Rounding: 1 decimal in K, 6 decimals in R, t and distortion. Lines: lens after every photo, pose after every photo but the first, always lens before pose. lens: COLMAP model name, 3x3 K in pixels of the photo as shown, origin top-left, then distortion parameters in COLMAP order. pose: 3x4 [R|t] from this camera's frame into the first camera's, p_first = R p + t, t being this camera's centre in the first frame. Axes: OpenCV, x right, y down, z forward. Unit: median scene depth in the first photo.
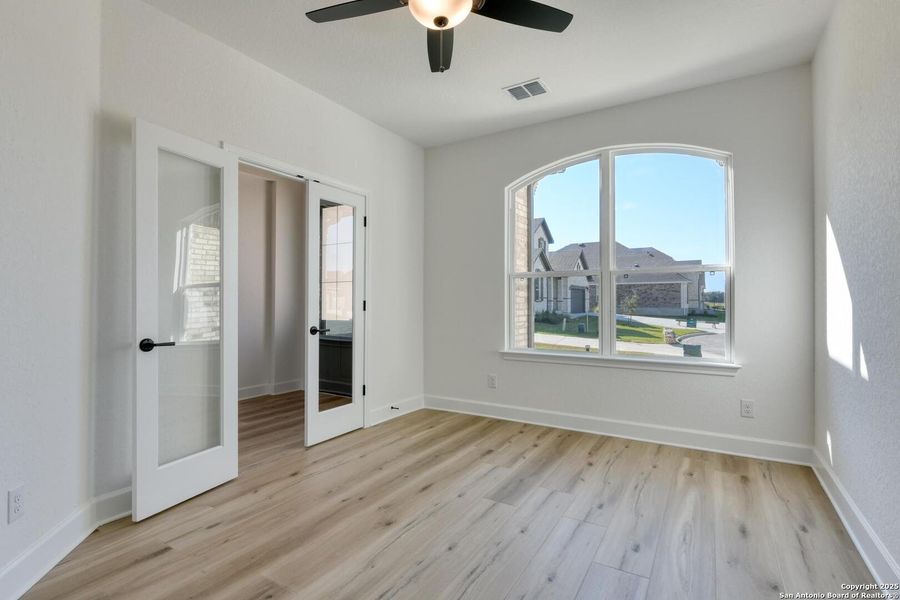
lens RADIAL K [[448.0, 0, 448.2], [0, 448.0, 297.4], [0, 0, 1]] dist [-0.005857, -0.001078]
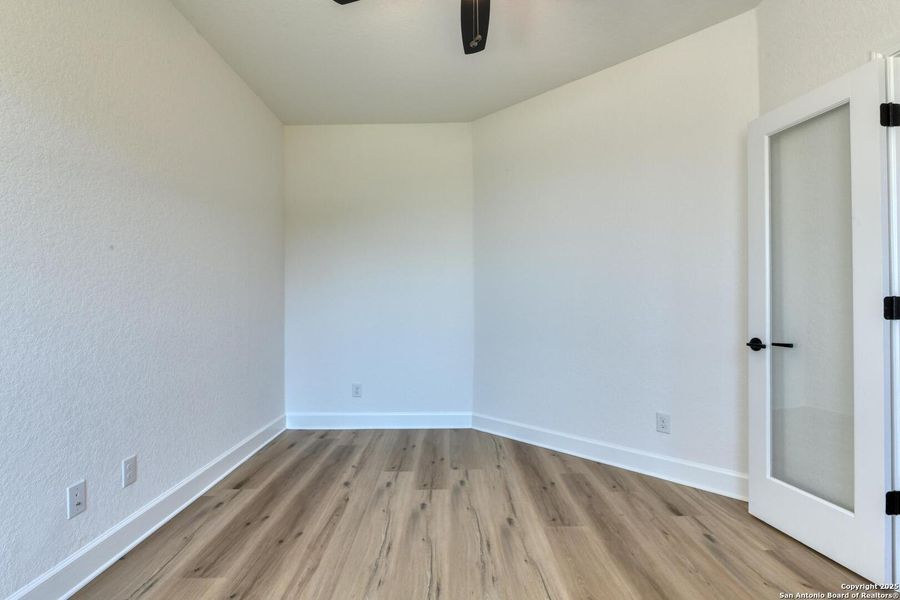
lens RADIAL K [[448.0, 0, 448.2], [0, 448.0, 297.4], [0, 0, 1]] dist [-0.005857, -0.001078]
pose [[-0.856791, -0.005147, -0.515639, 0.465970], [0.004762, 0.999829, -0.017893, 0.018554], [0.515643, -0.017787, -0.856619, 1.634056]]
